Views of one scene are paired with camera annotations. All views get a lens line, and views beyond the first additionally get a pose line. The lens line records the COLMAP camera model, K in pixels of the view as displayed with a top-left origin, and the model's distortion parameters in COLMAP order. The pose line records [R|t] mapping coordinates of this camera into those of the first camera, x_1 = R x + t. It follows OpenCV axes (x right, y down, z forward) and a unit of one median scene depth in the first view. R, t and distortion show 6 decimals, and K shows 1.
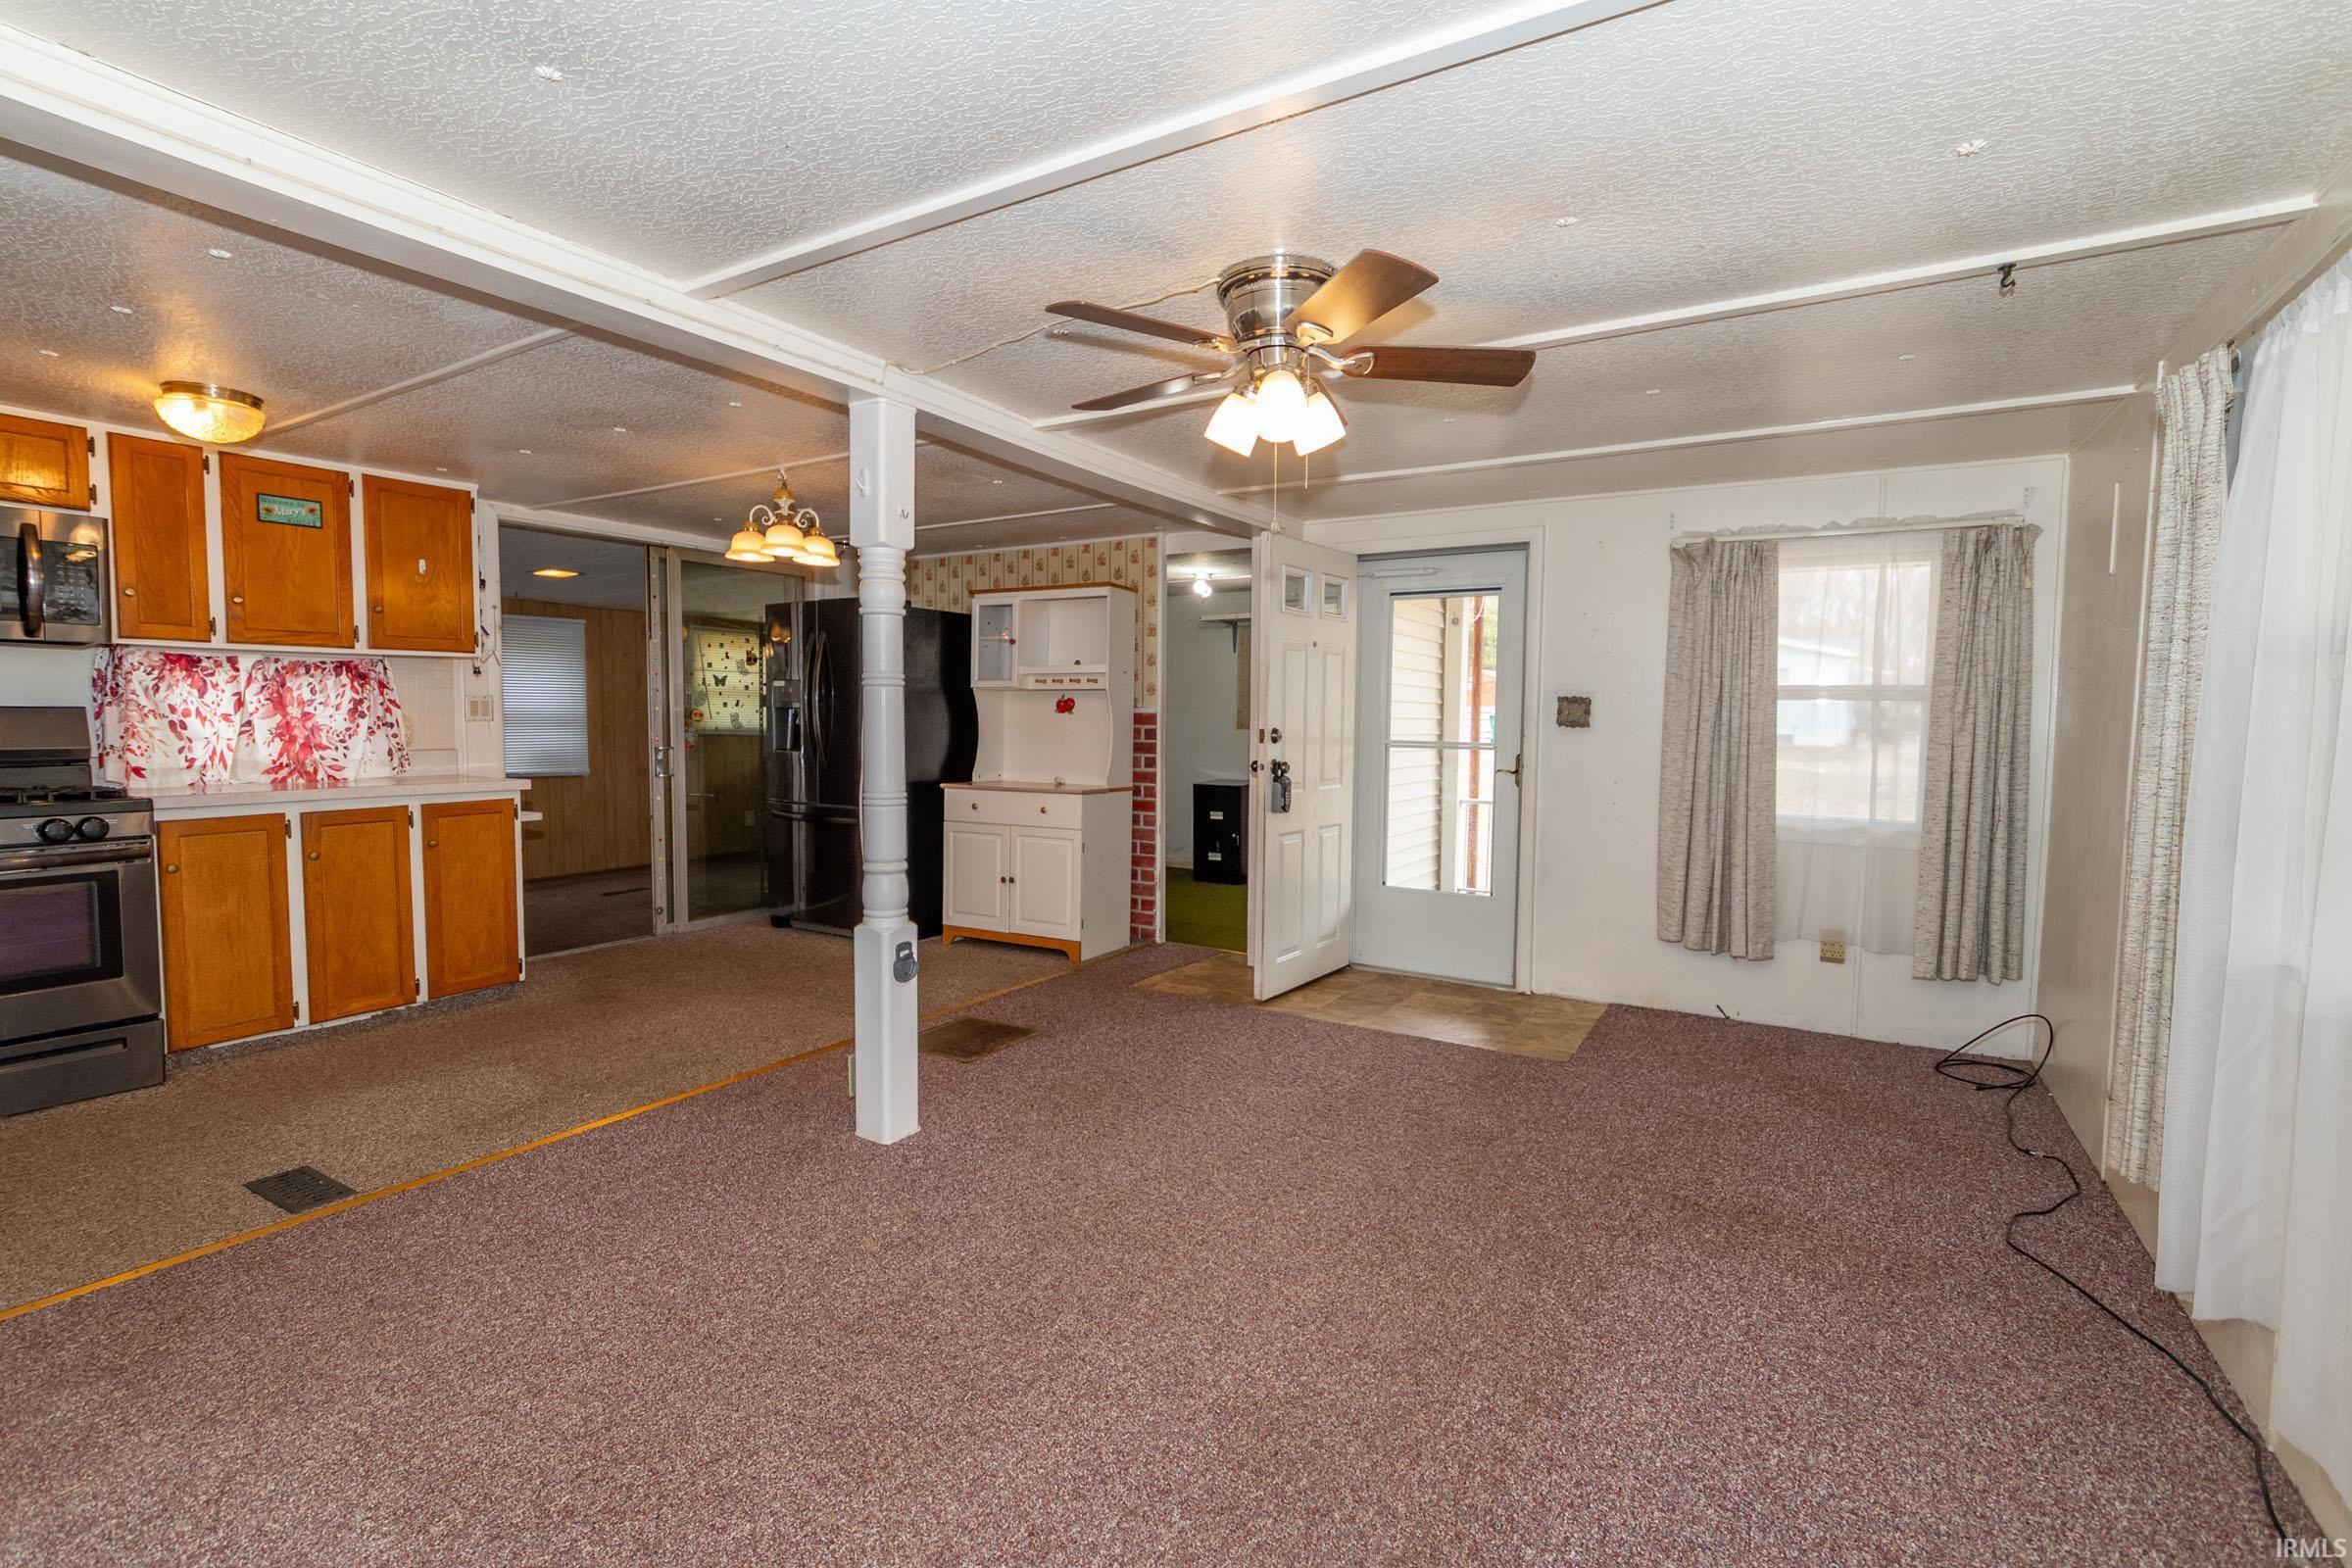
lens RADIAL K [[1089.0, 0, 1164.4], [0, 1089.0, 770.7], [0, 0, 1]] dist [0.000978, -0.000214]
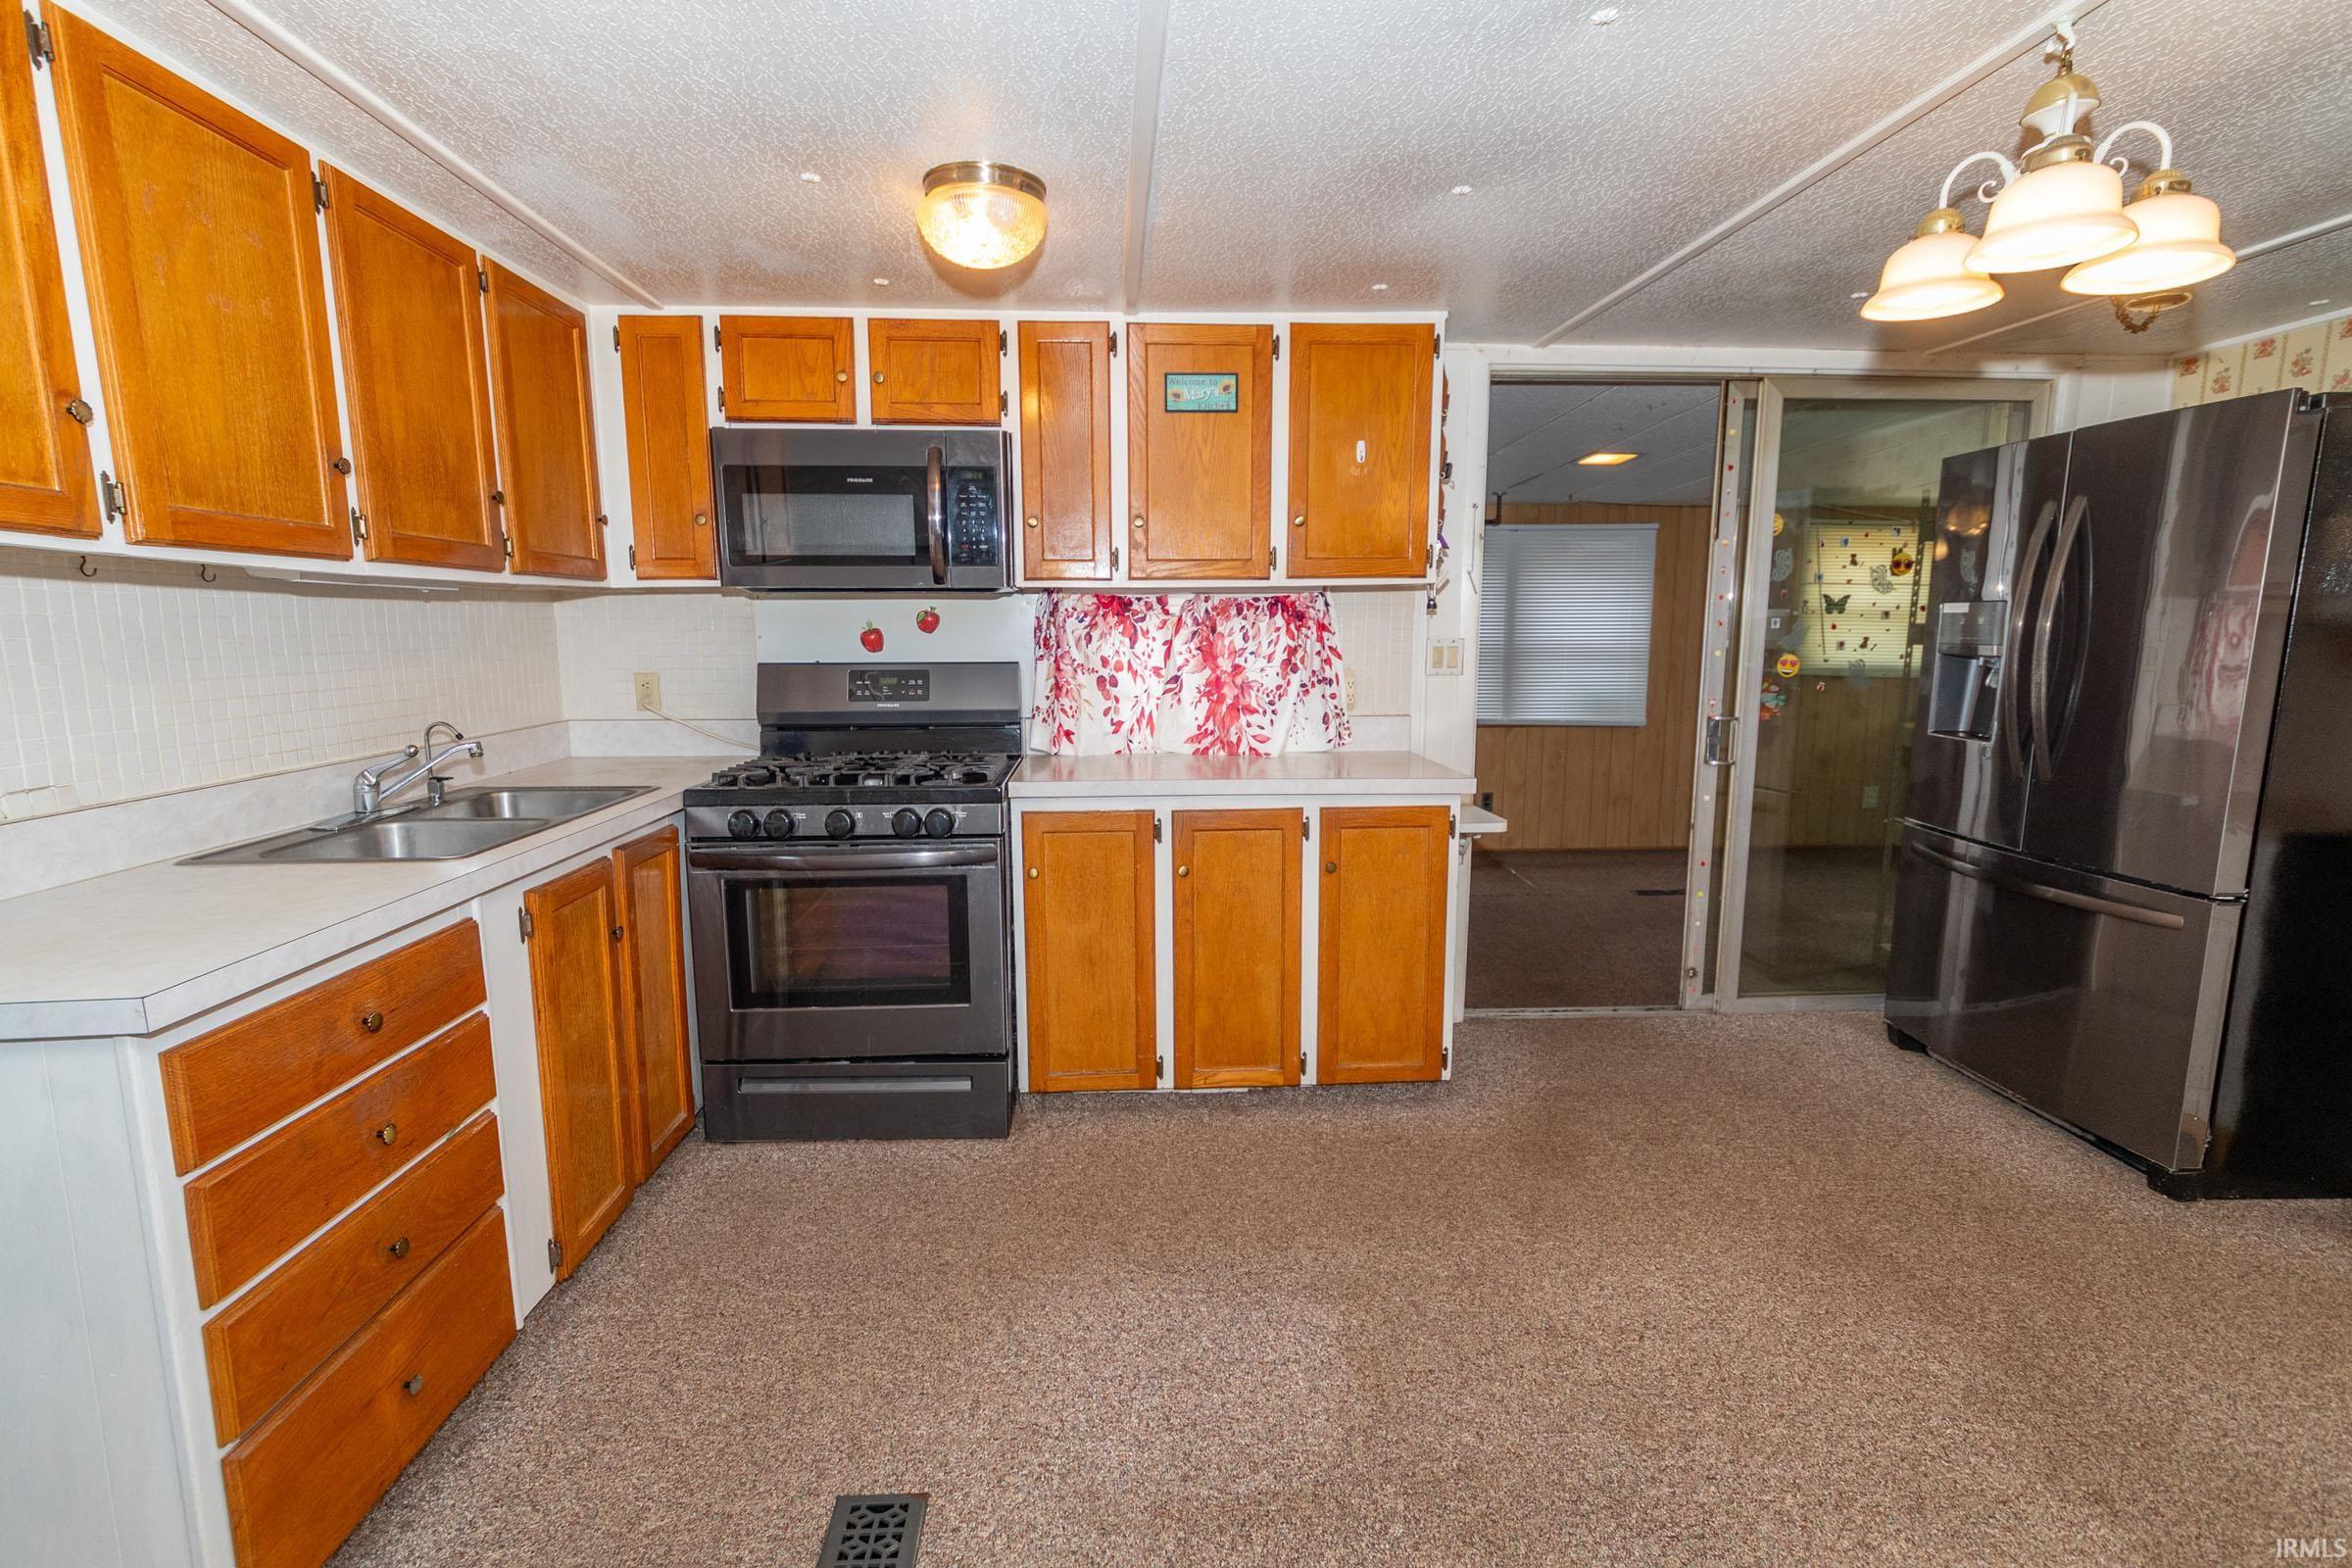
lens RADIAL K [[1027.6, 0, 1164.4], [0, 1027.6, 771.5], [0, 0, 1]] dist [0.000935, -0.000216]
pose [[0.563156, 0.109199, -0.819104, -0.196915], [-0.036339, 0.993544, 0.107470, -0.051949], [0.825551, -0.030757, 0.563489, 0.513307]]
